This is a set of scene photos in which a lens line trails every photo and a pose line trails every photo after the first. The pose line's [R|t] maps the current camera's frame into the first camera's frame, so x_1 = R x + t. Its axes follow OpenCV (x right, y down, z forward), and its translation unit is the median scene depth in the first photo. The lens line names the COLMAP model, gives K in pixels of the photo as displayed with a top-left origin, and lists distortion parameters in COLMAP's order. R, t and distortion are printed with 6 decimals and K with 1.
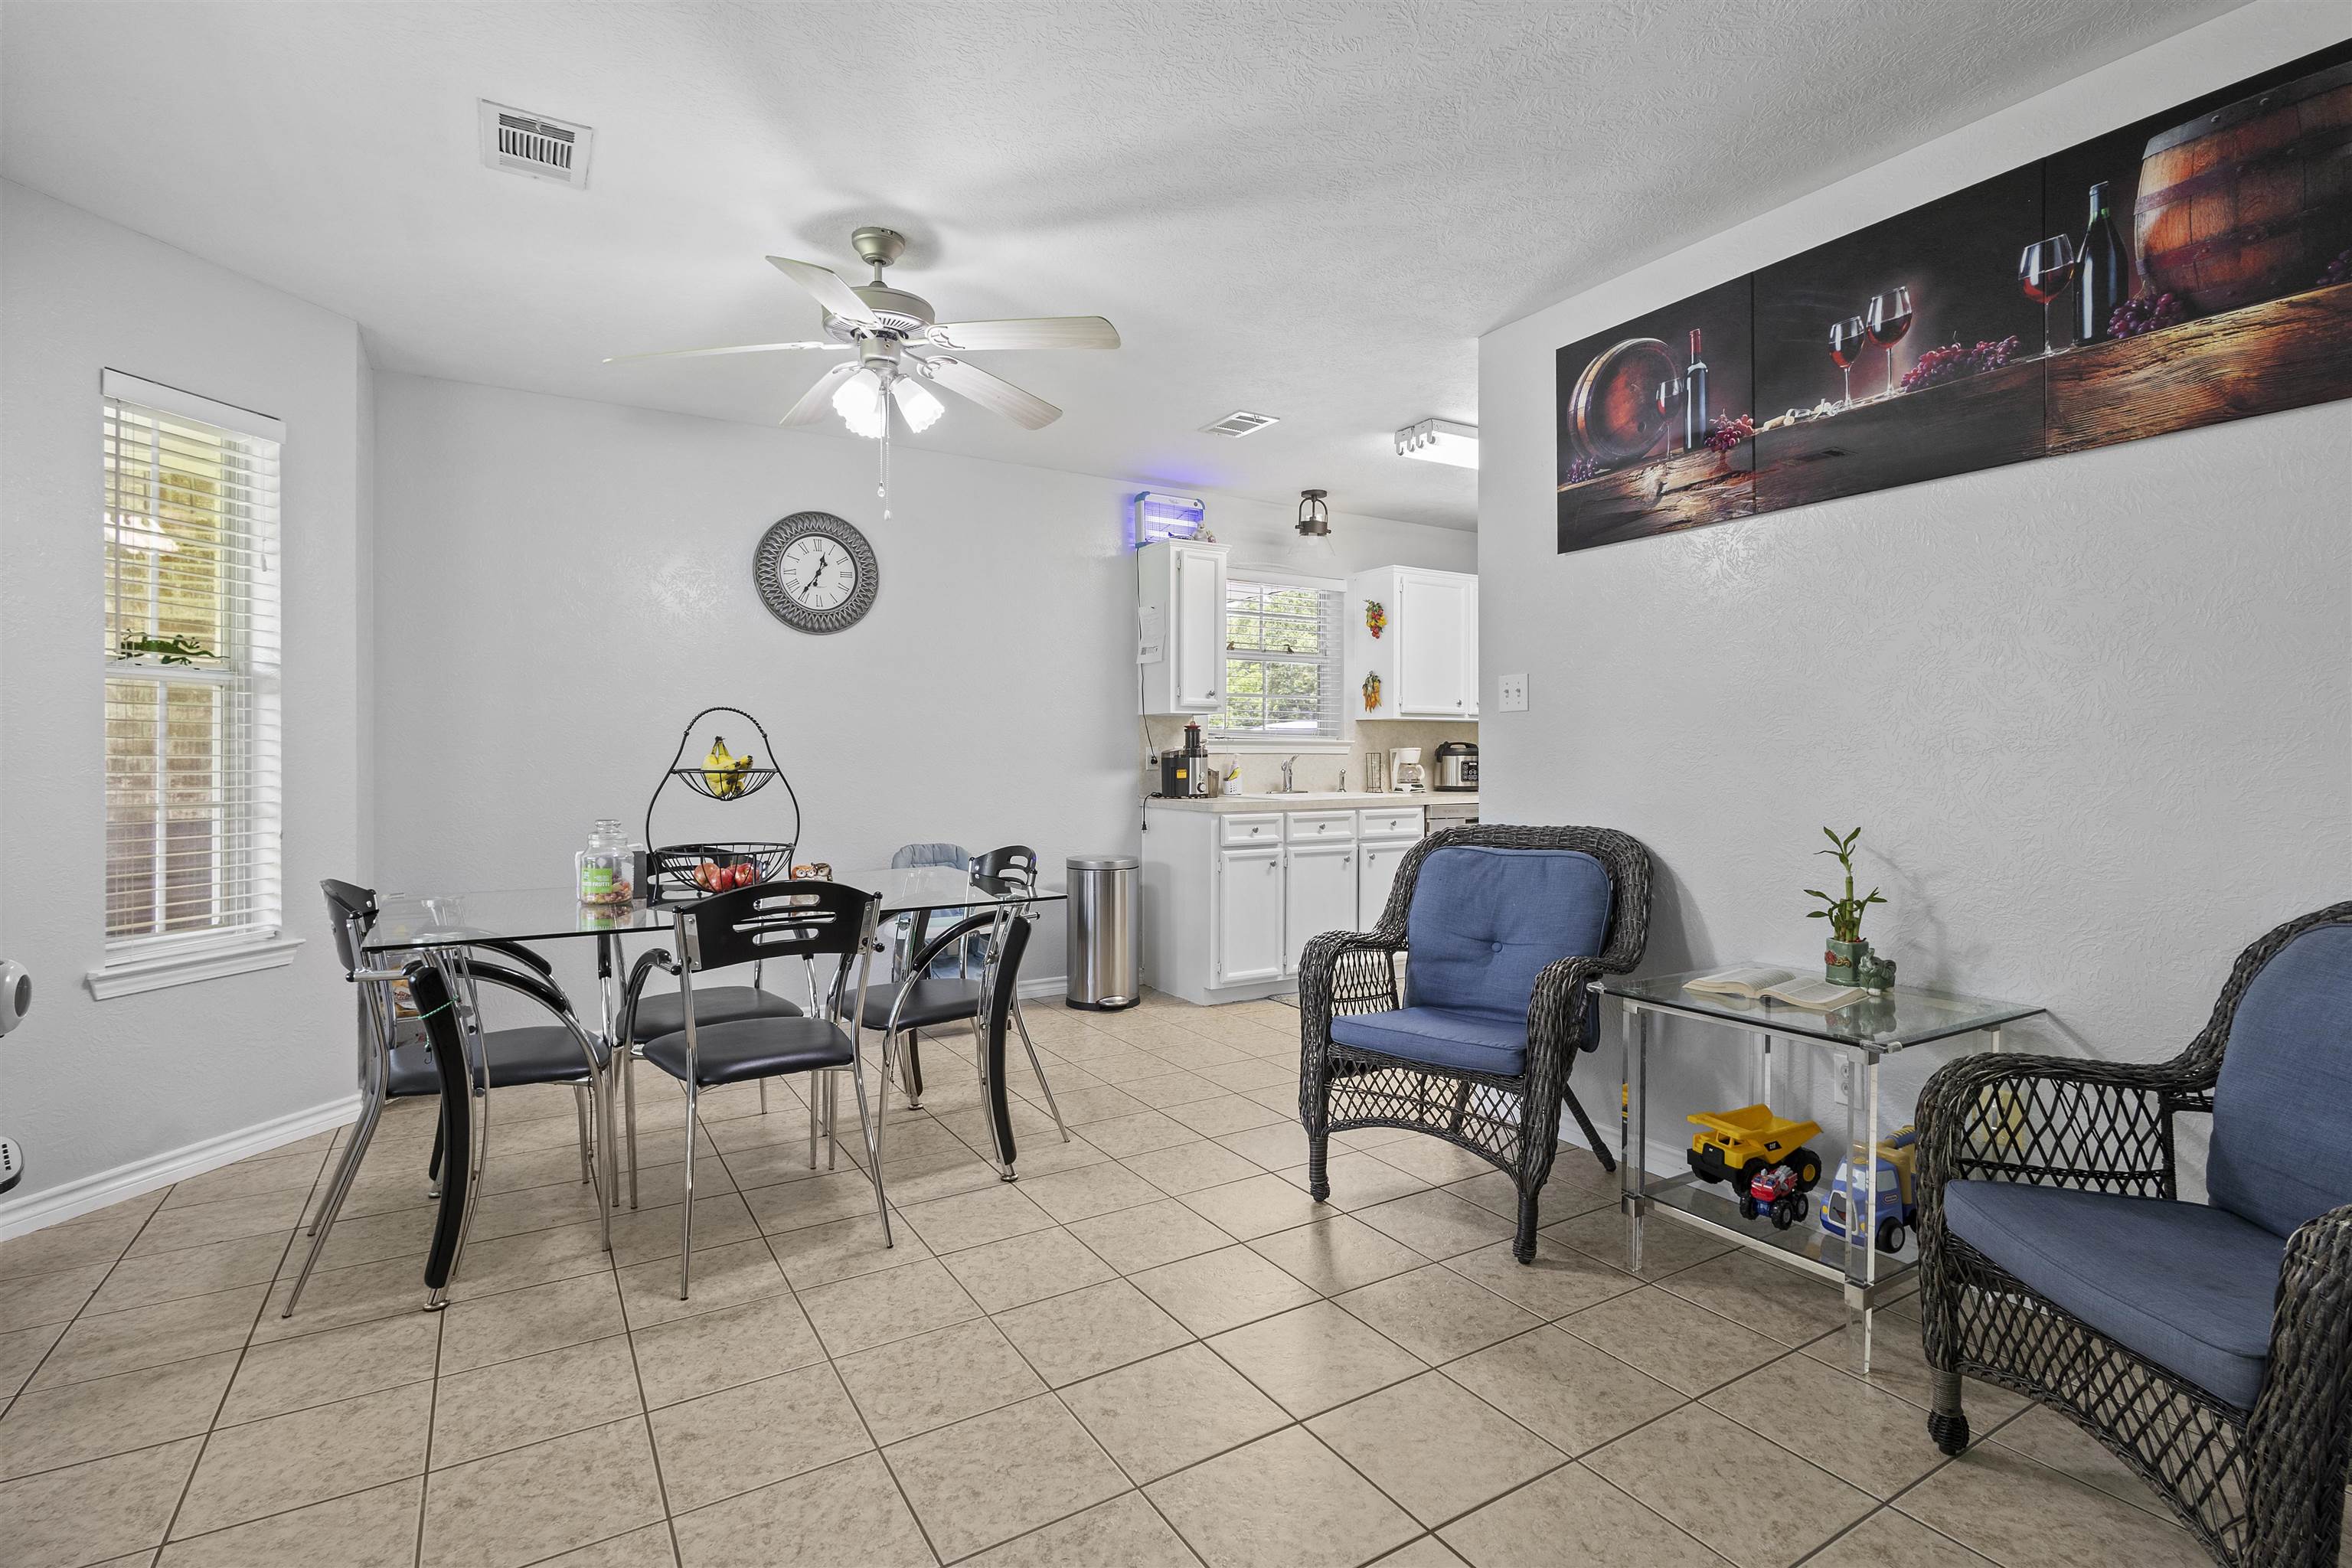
lens RADIAL K [[1081.3, 0, 1193.4], [0, 1081.3, 777.7], [0, 0, 1]] dist [0.009446, -0.003545]
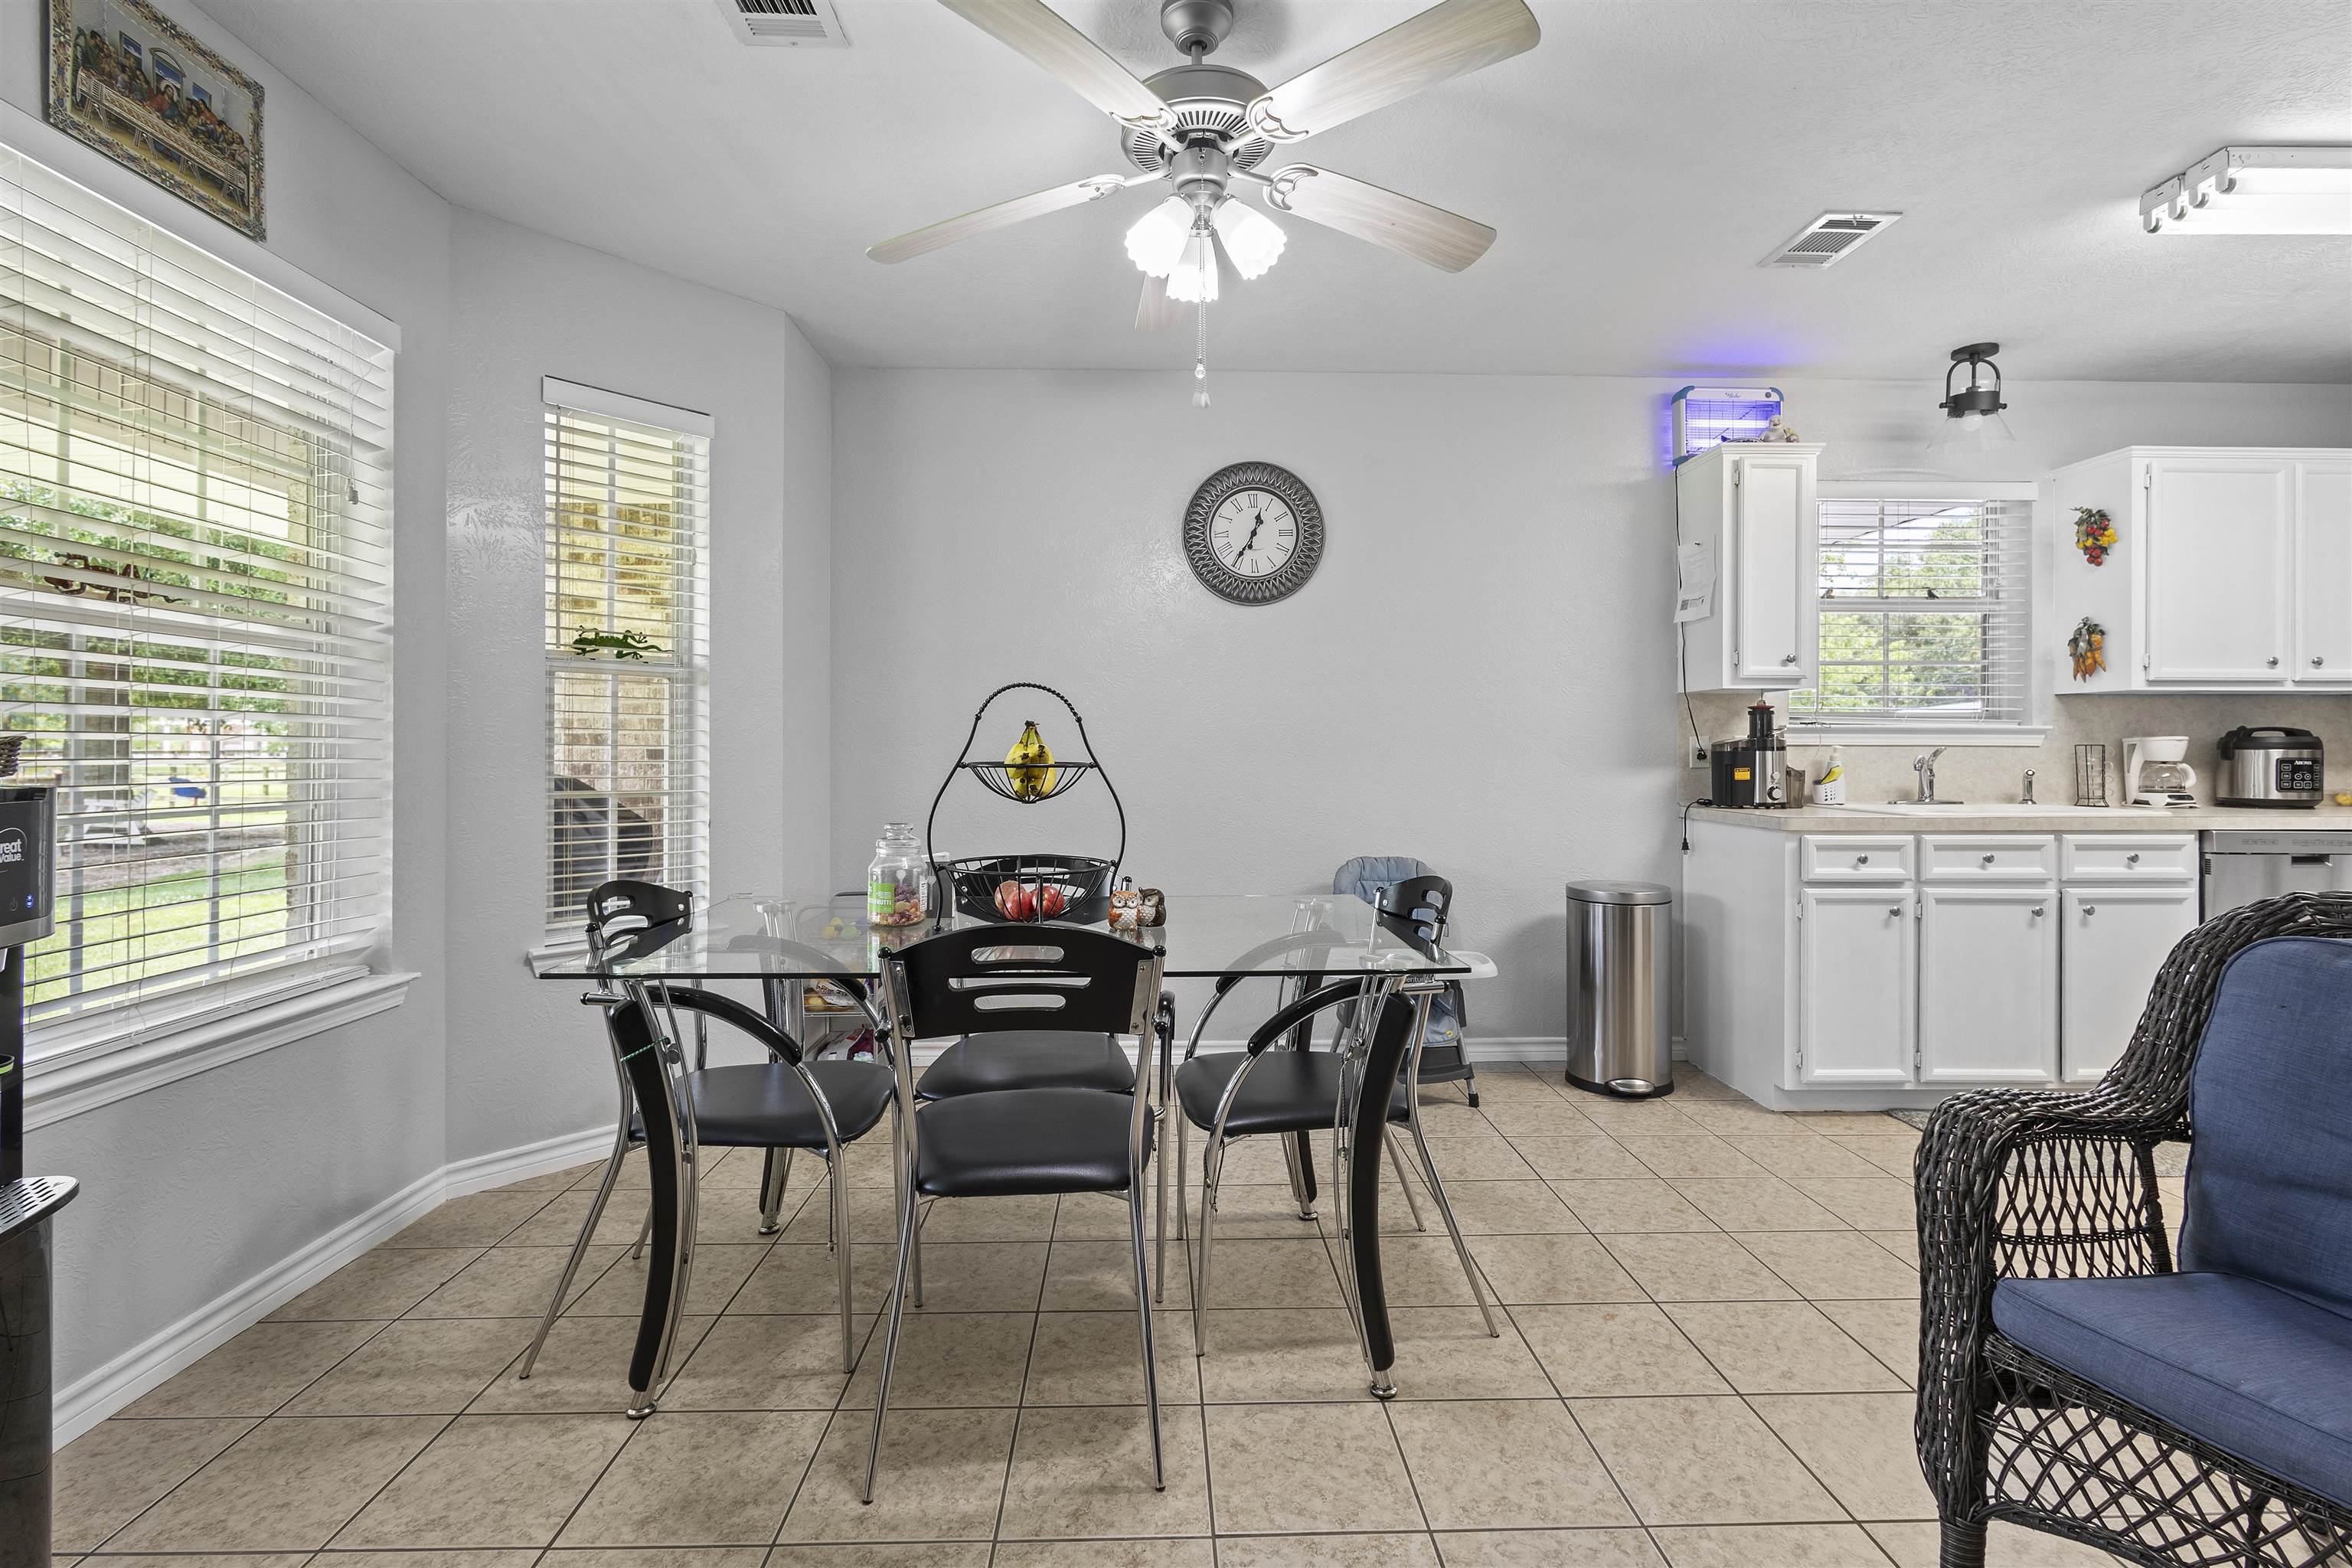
lens RADIAL K [[1081.3, 0, 1183.2], [0, 1081.3, 750.7], [0, 0, 1]] dist [0.009446, -0.003545]
pose [[0.864408, 0.002308, -0.502786, 0.047714], [-0.012130, 0.999794, -0.016264, -0.004292], [0.502645, 0.020158, 0.864258, 0.321917]]
